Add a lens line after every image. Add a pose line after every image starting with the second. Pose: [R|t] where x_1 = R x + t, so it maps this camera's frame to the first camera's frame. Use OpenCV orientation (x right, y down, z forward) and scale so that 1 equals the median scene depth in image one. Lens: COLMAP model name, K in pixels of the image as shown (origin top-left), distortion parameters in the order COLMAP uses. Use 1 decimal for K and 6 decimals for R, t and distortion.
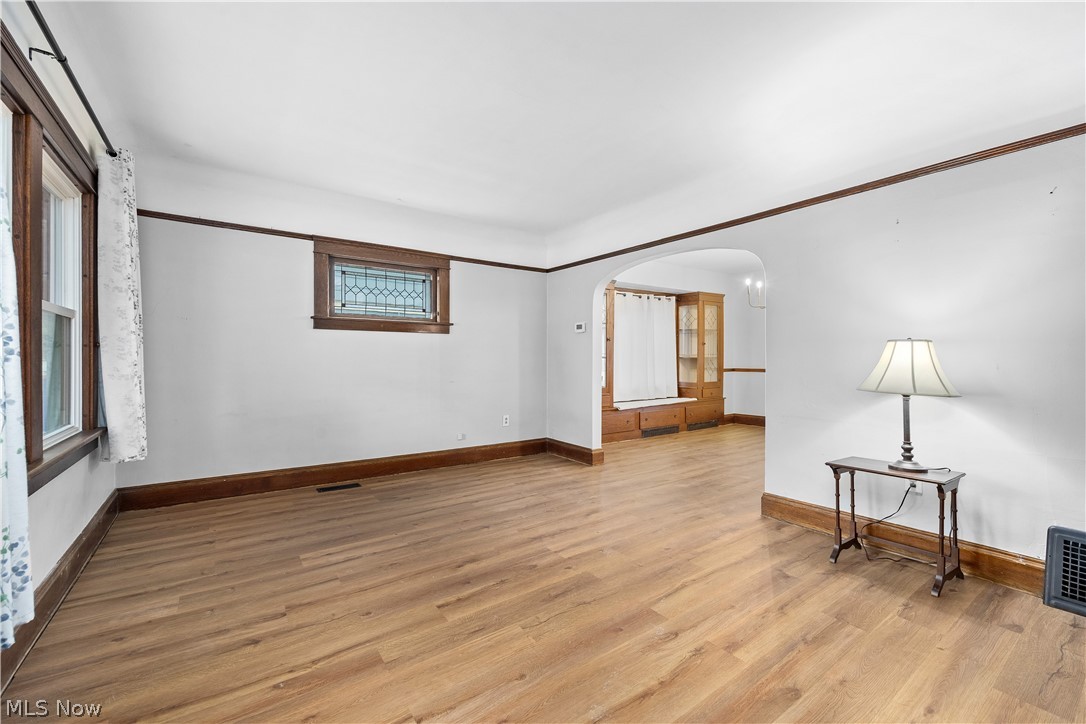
lens RADIAL K [[449.1, 0, 546.7], [0, 449.1, 359.4], [0, 0, 1]] dist [-0.003930, -0.000186]
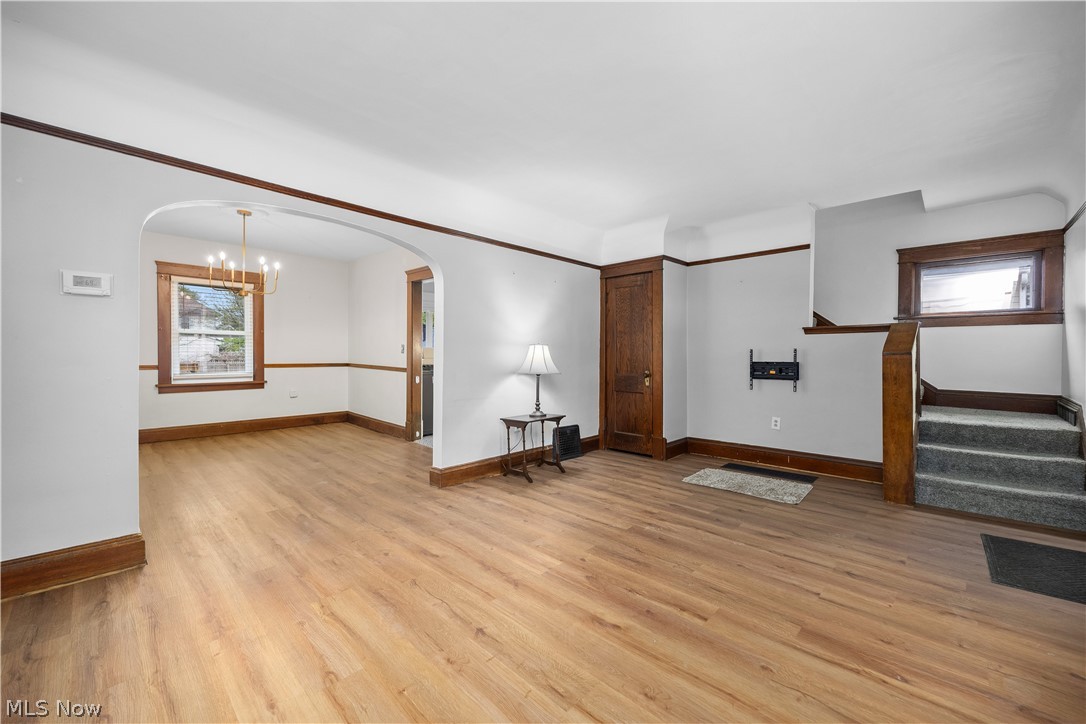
lens RADIAL K [[433.4, 0, 547.1], [0, 433.4, 358.9], [0, 0, 1]] dist [0.001391, 0.000188]
pose [[-0.191403, -0.012185, 0.981436, -0.712211], [-0.005505, 0.999921, 0.011340, -0.002941], [-0.981496, -0.003232, -0.191455, 1.005884]]
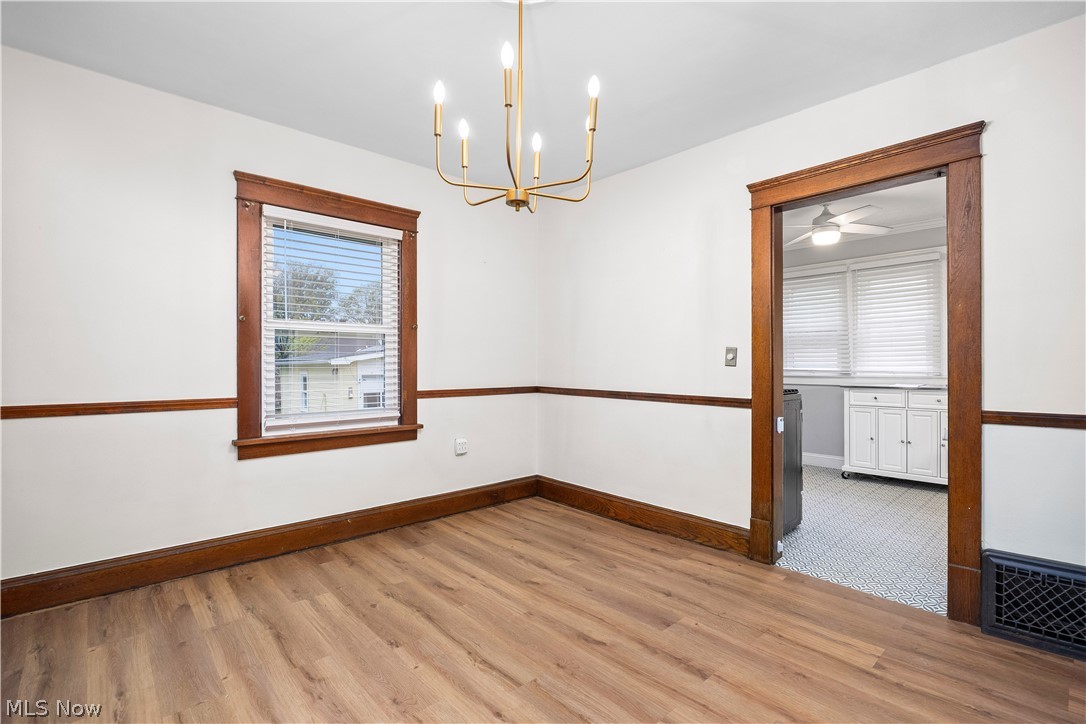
lens RADIAL K [[499.4, 0, 541.5], [0, 499.4, 369.7], [0, 0, 1]] dist [-0.017930, 0.000057]
pose [[-0.117438, -0.002997, 0.993076, 0.311519], [0.005617, 0.999977, 0.003682, -0.001959], [-0.993064, 0.006011, -0.117419, 1.748514]]
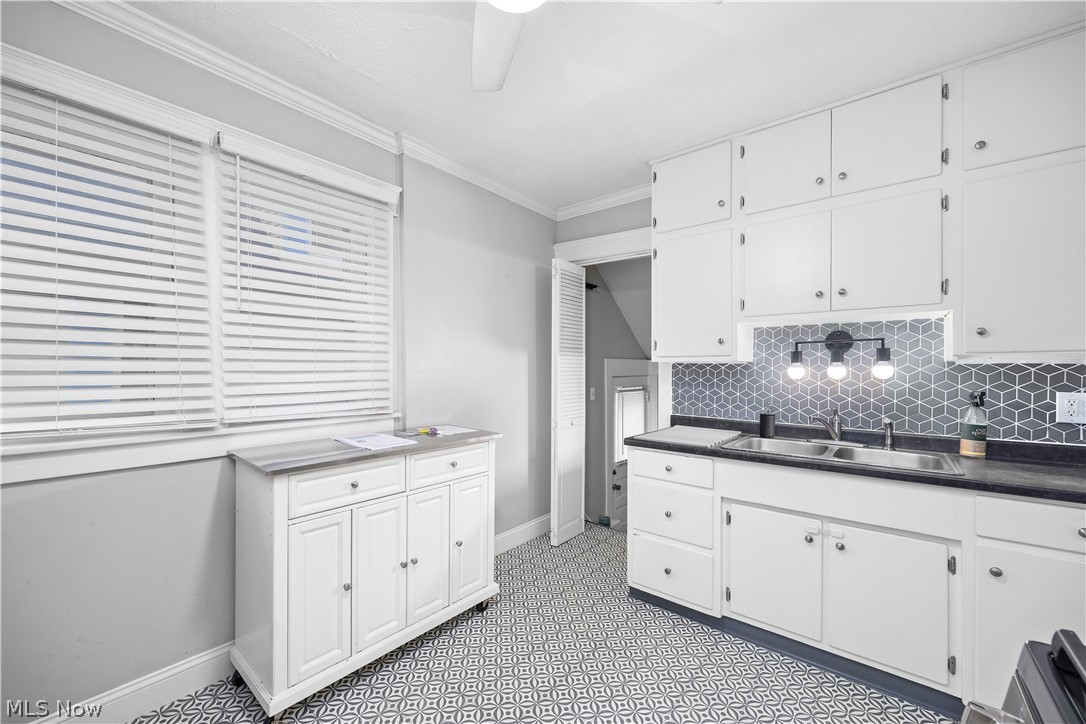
lens RADIAL K [[449.1, 0, 546.7], [0, 449.1, 359.4], [0, 0, 1]] dist [-0.003930, -0.000186]
pose [[-0.959542, -0.004683, -0.281527, 1.622664], [-0.000586, 0.999893, -0.014634, -0.053140], [0.281566, -0.013877, -0.959442, 1.171374]]
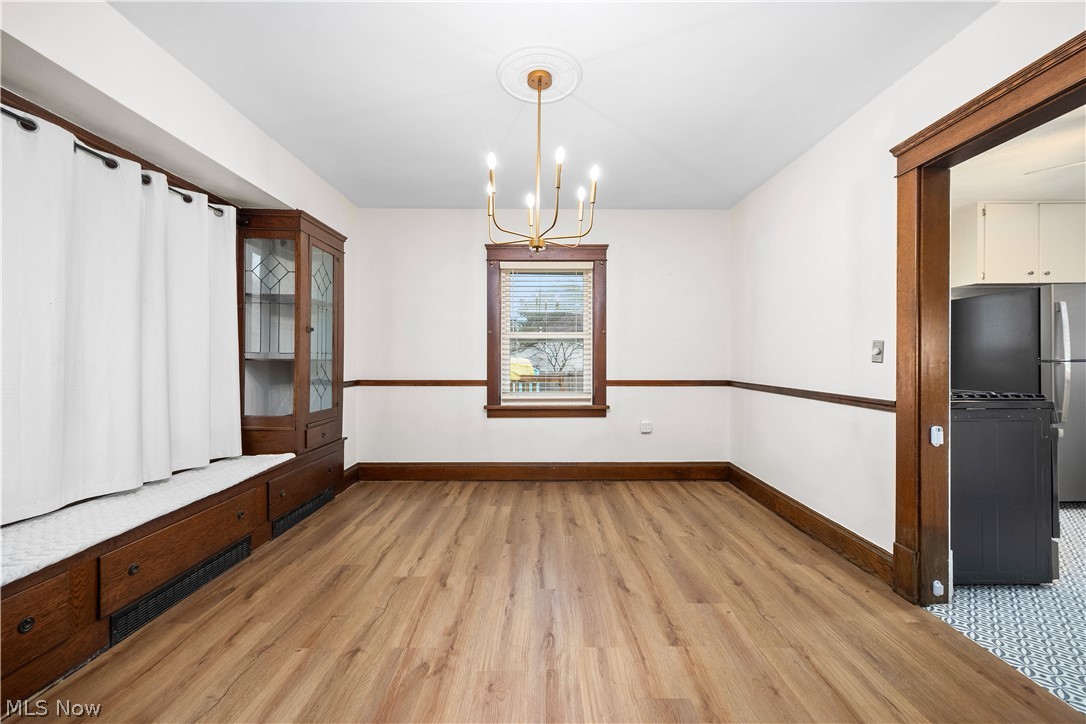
lens RADIAL K [[424.6, 0, 541.5], [0, 424.6, 362.5], [0, 0, 1]] dist [-0.001484, -0.000120]
pose [[0.580059, 0.002947, 0.814569, 0.318117], [-0.000465, 0.999994, -0.003286, -0.000209], [-0.814574, 0.001527, 0.580057, 1.308155]]
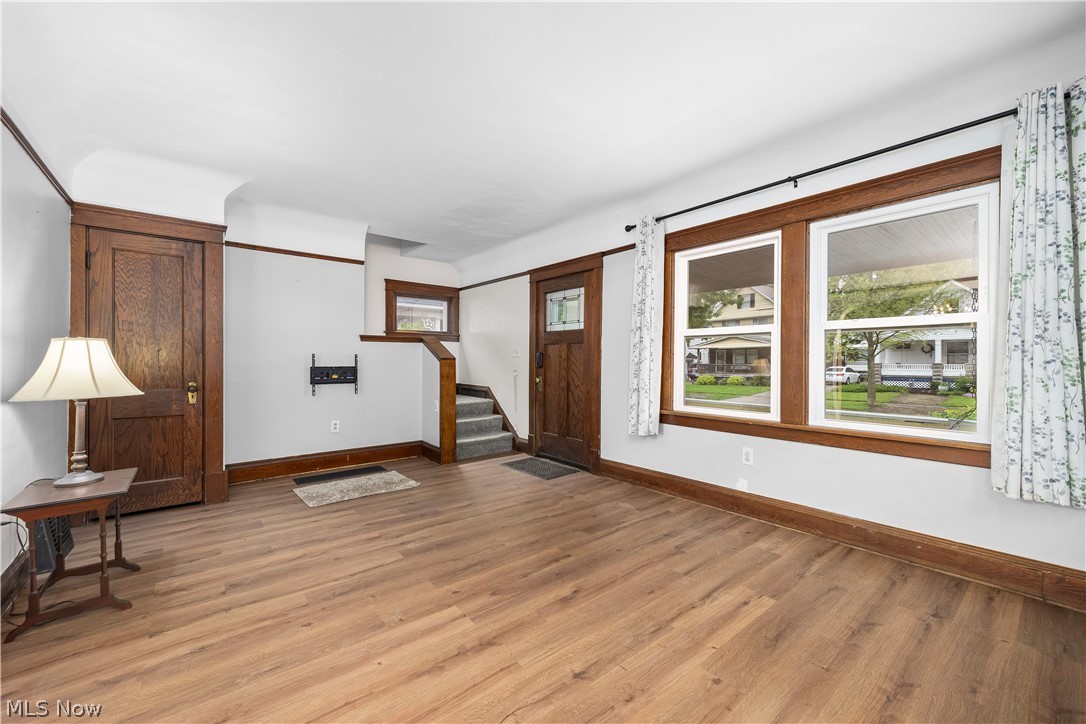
lens RADIAL K [[424.6, 0, 541.5], [0, 424.6, 362.5], [0, 0, 1]] dist [-0.001484, -0.000120]
pose [[-0.998346, -0.004375, -0.057333, -0.058293], [-0.004635, 0.999980, 0.004417, -0.004872], [0.057312, 0.004676, -0.998345, 1.477377]]
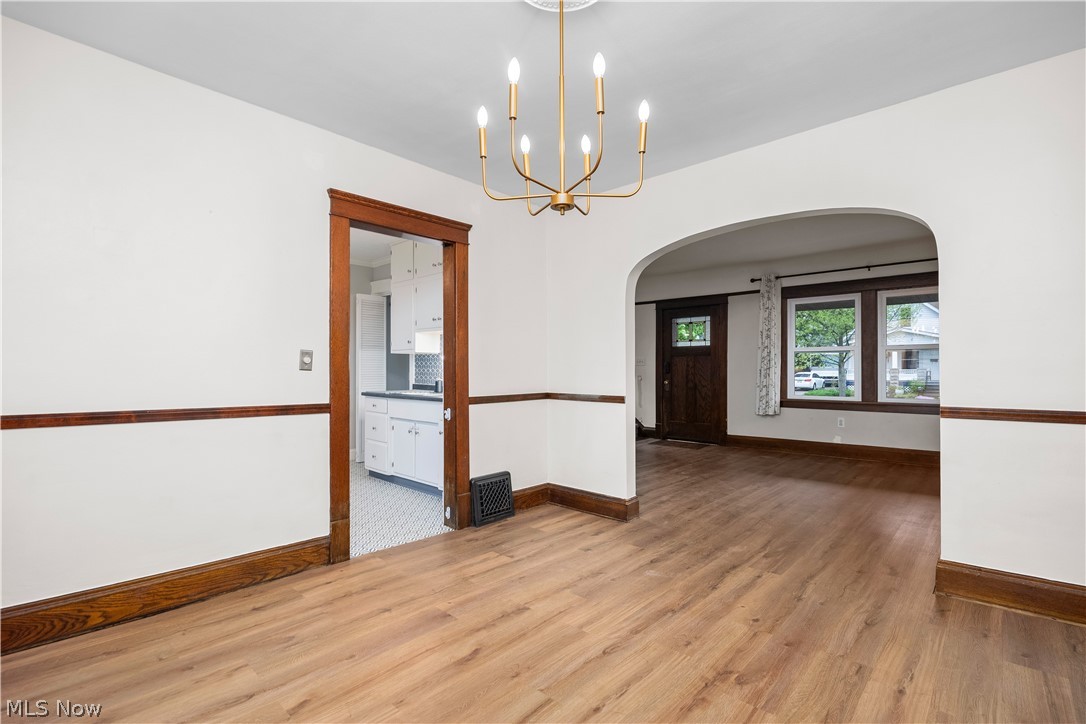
lens RADIAL K [[499.4, 0, 541.5], [0, 499.4, 369.7], [0, 0, 1]] dist [-0.017930, 0.000057]
pose [[-0.980160, 0.004086, -0.198166, 1.000604], [0.003624, 0.999990, 0.002695, -0.005714], [0.198175, 0.001923, -0.980165, 2.248624]]
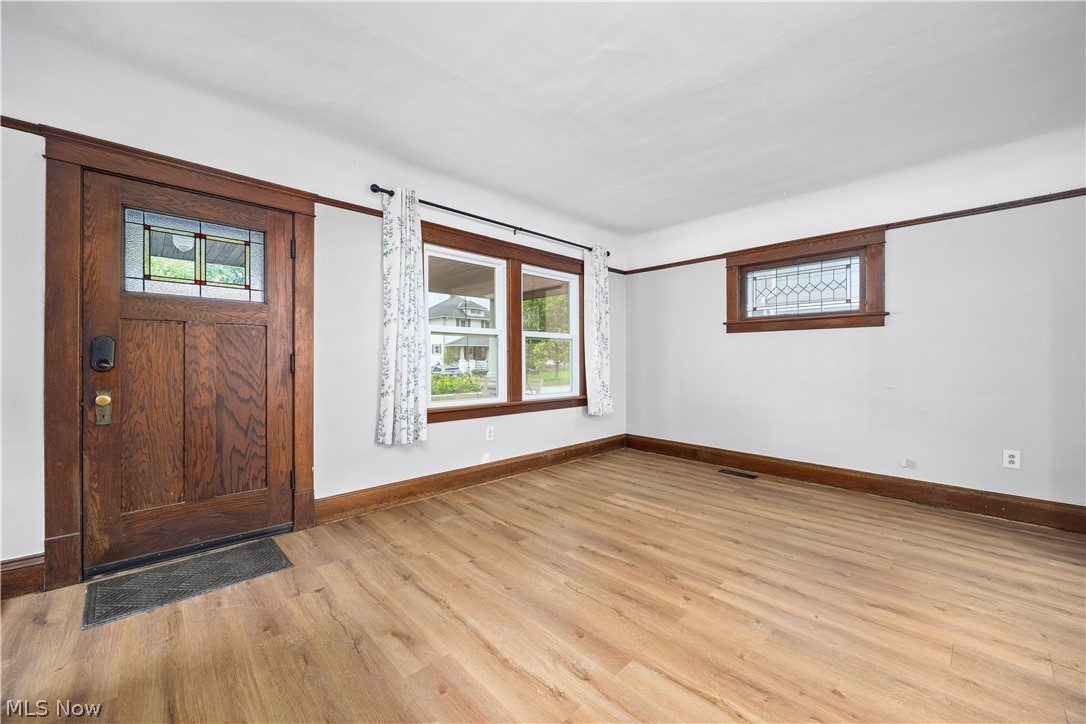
lens RADIAL K [[416.7, 0, 543.0], [0, 416.7, 362.0], [0, 0, 1]] dist [-0.004498, -0.000099]
pose [[0.130747, 0.004768, -0.991404, 0.638262], [-0.000416, 0.999989, 0.004755, 0.003032], [0.991416, -0.000210, 0.130748, 0.490153]]
